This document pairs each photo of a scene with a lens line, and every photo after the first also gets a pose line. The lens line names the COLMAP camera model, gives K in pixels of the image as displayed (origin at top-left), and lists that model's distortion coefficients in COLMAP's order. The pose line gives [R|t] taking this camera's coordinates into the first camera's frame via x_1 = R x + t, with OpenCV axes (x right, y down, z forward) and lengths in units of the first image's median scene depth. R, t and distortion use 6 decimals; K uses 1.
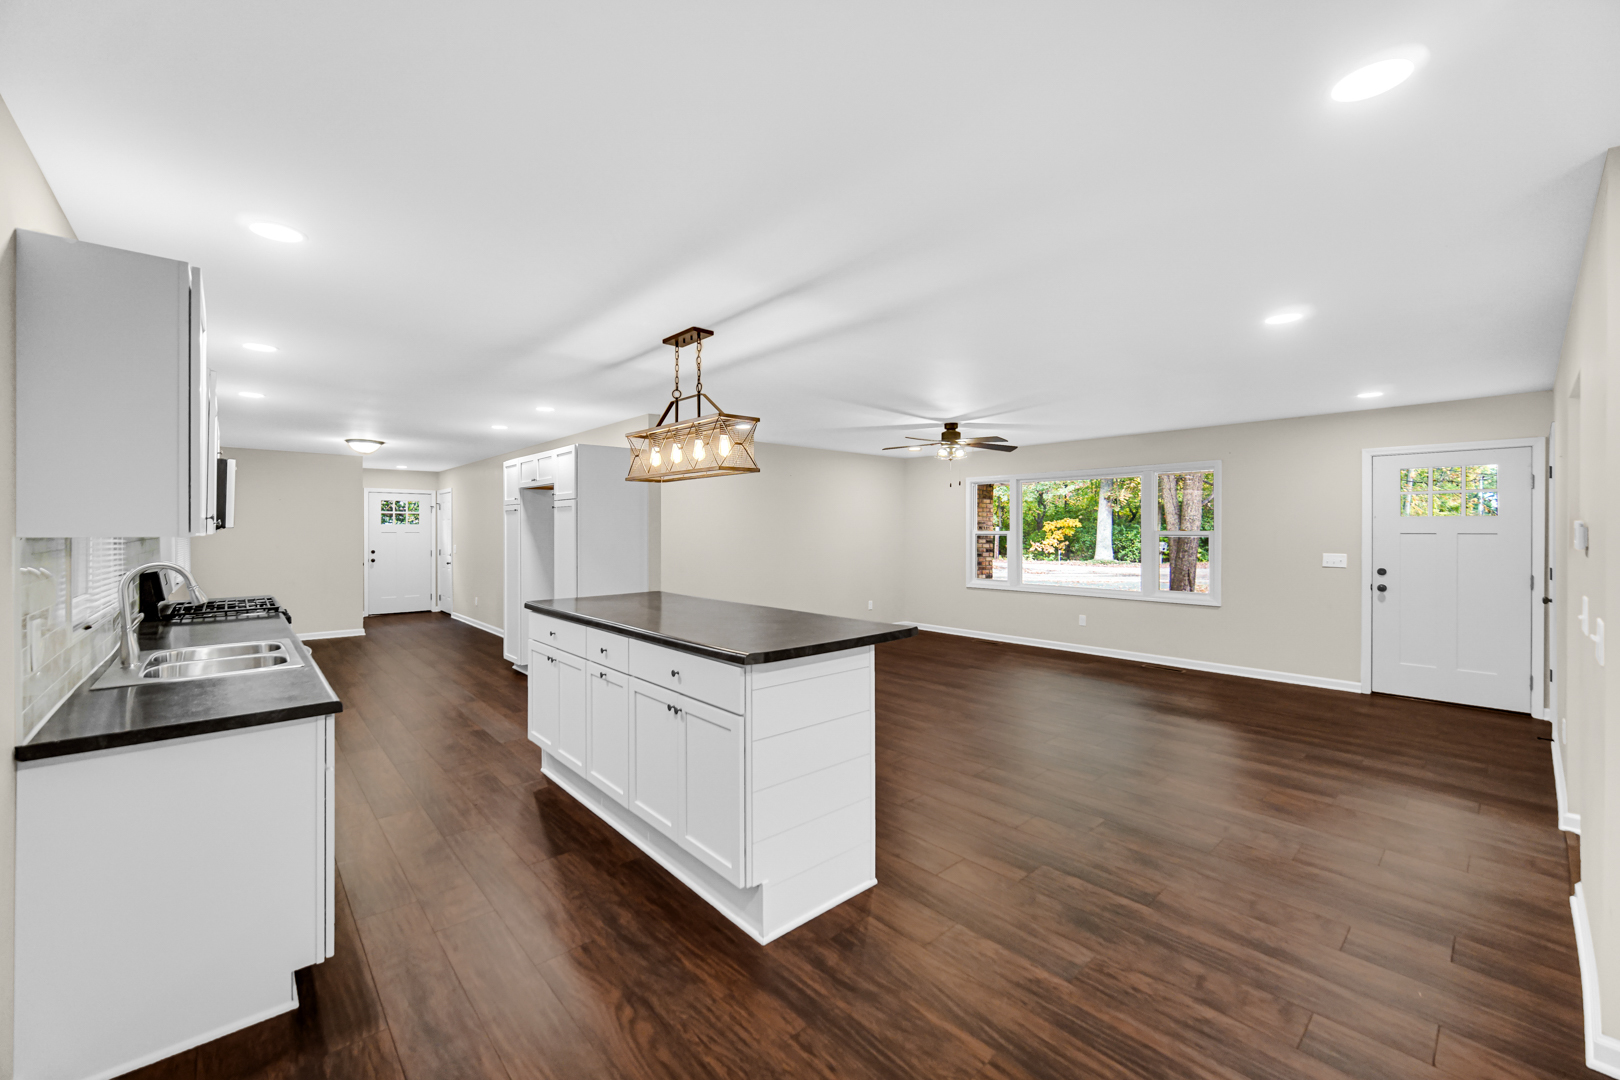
lens RADIAL K [[645.4, 0, 804.9], [0, 645.4, 533.9], [0, 0, 1]] dist [0.000118, -0.001023]
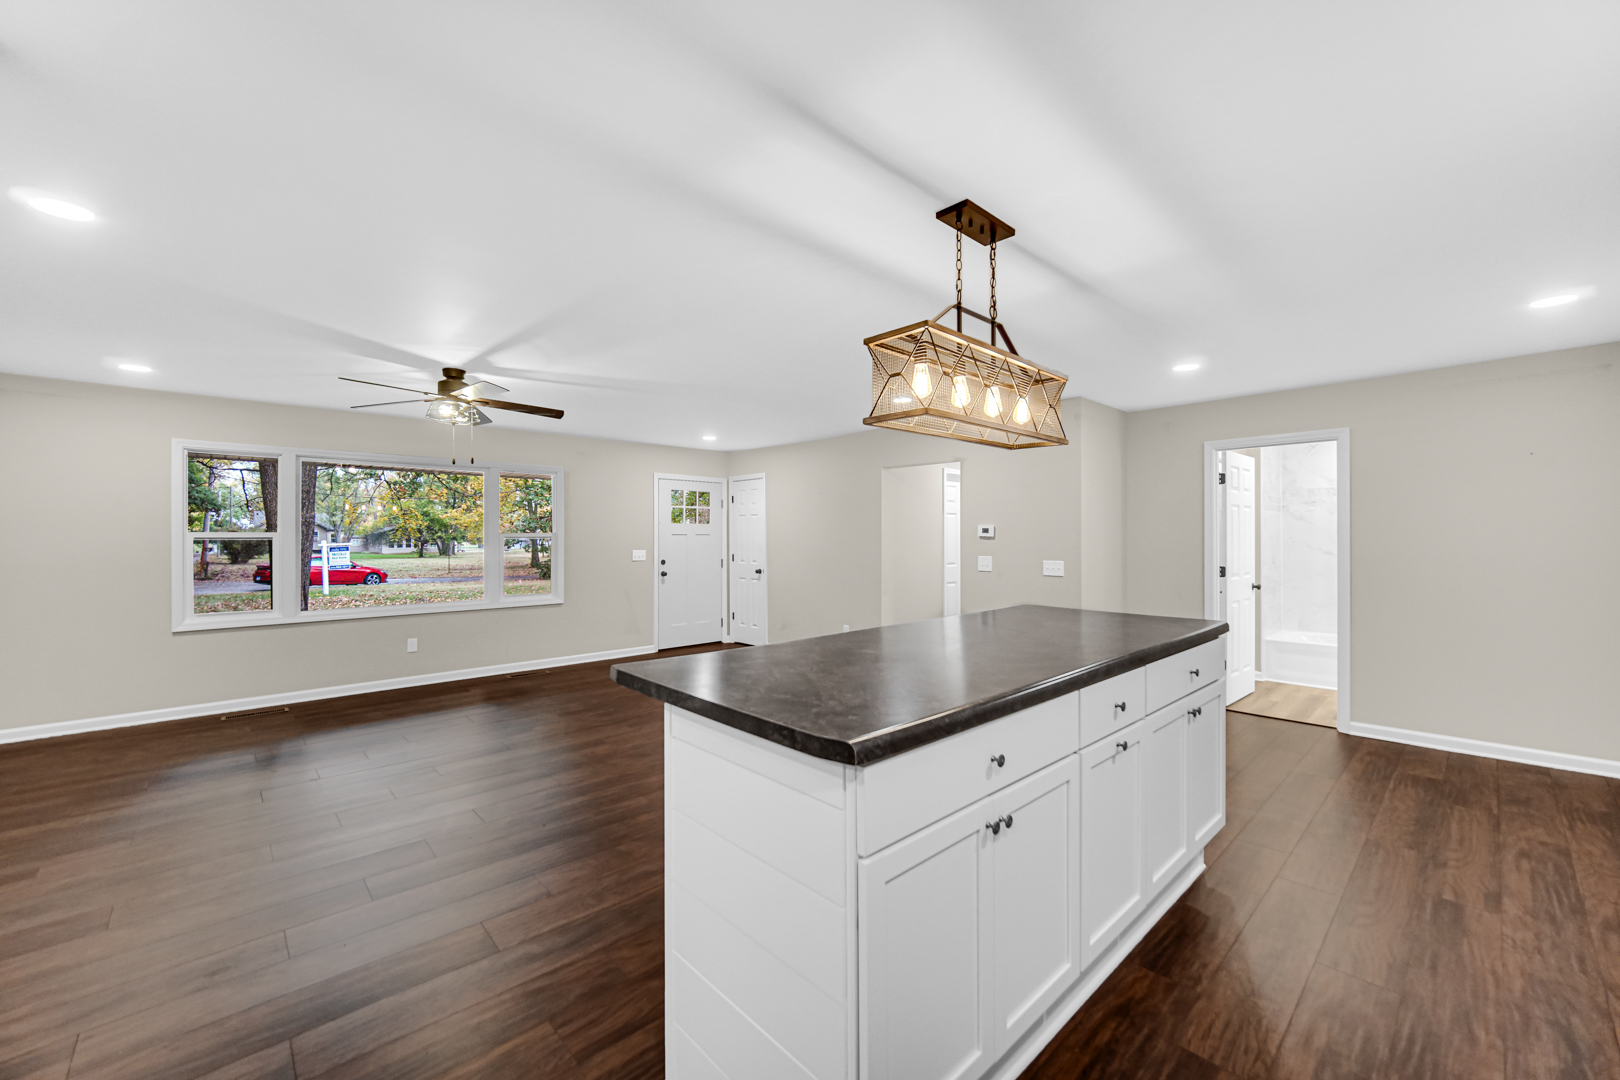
lens RADIAL K [[645.4, 0, 804.1], [0, 645.4, 540.4], [0, 0, 1]] dist [0.000118, -0.001023]
pose [[-0.009643, -0.004774, 0.999942, -0.262570], [0.010797, 0.999930, 0.004878, 0.004356], [-0.999895, 0.010844, -0.009591, 0.370517]]
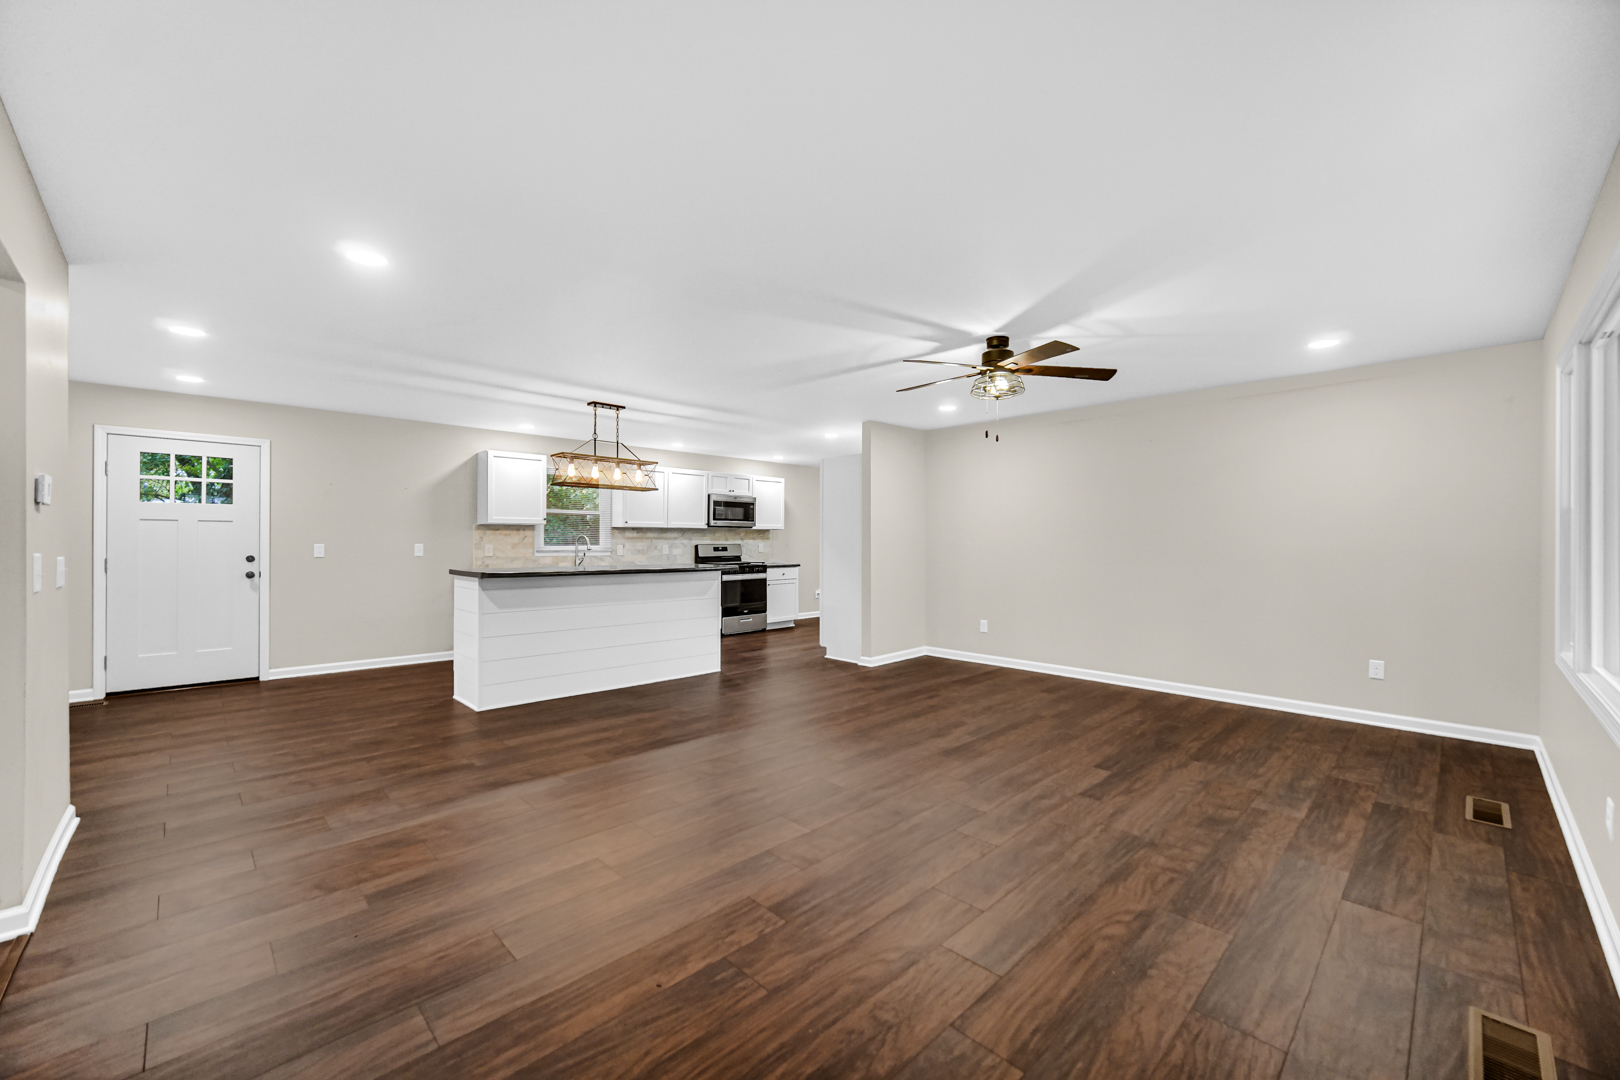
lens RADIAL K [[645.4, 0, 809.7], [0, 645.4, 541.9], [0, 0, 1]] dist [0.000118, -0.001023]
pose [[0.043068, 0.003998, -0.999064, 0.483313], [-0.010660, 0.999937, 0.003542, 0.013999], [0.999015, 0.010498, 0.043108, 0.459156]]
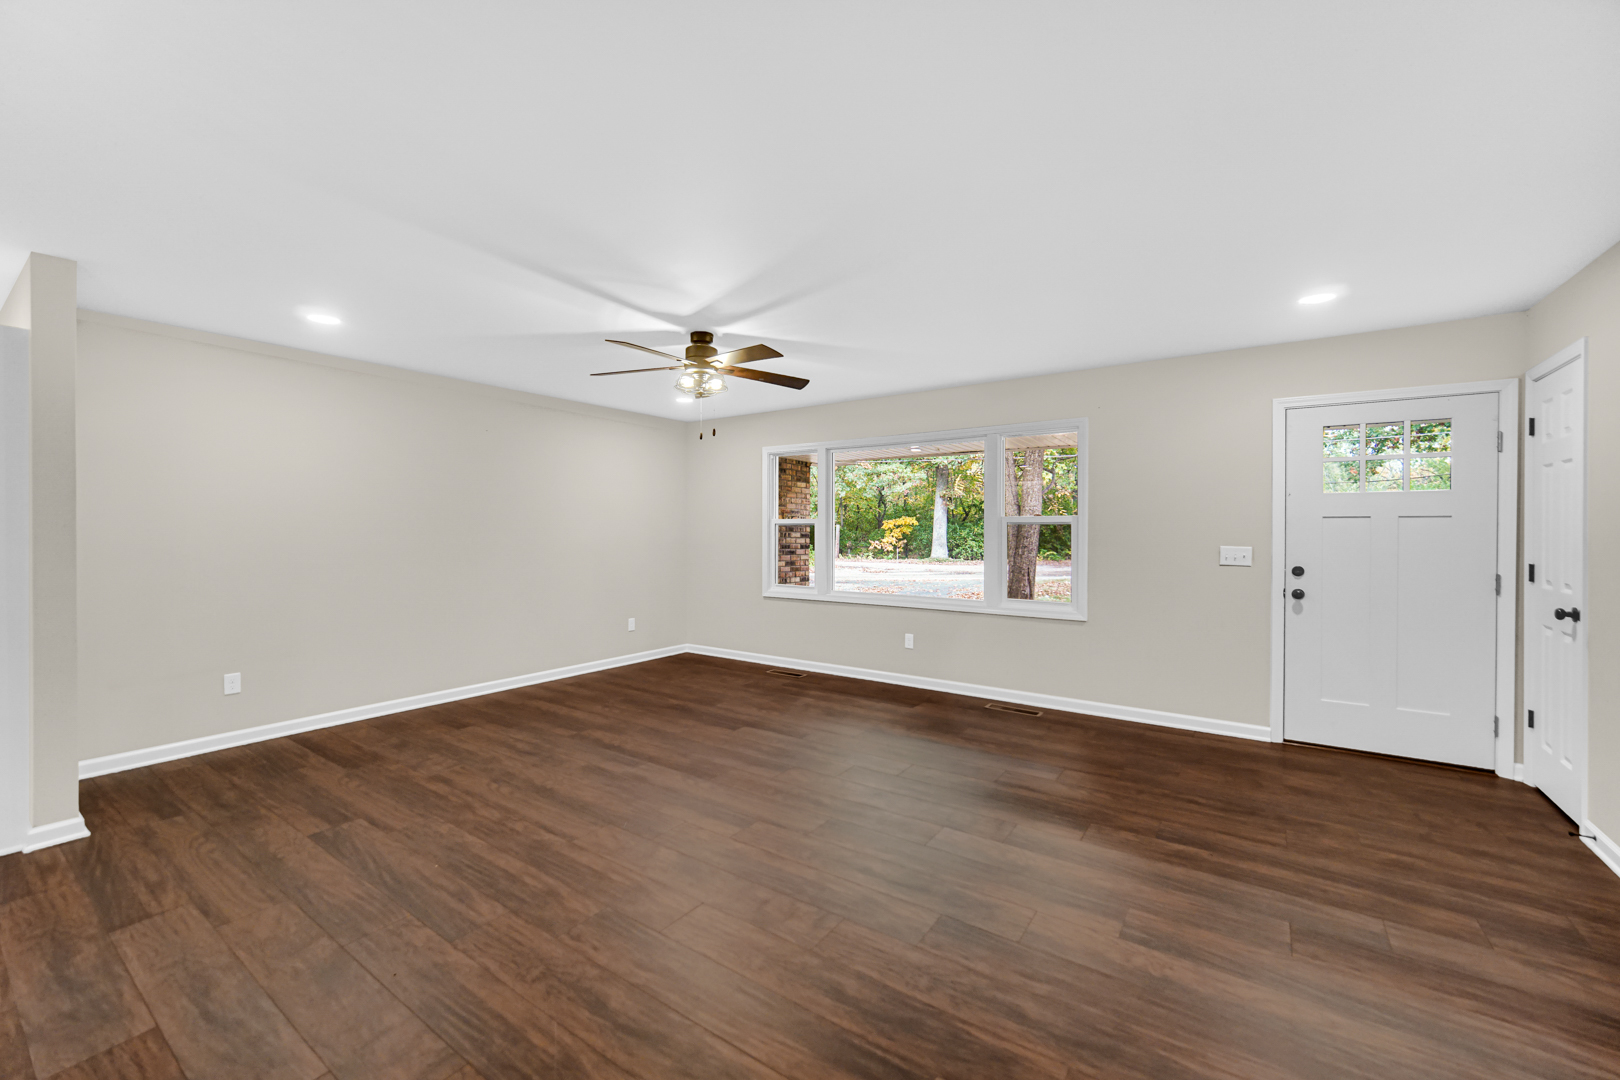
lens RADIAL K [[645.4, 0, 806.3], [0, 645.4, 544.1], [0, 0, 1]] dist [0.000118, -0.001023]
pose [[0.973699, -0.002810, 0.227820, 0.106763], [-0.000853, 0.999872, 0.015979, 0.009403], [-0.227836, -0.015753, 0.973572, 0.225462]]
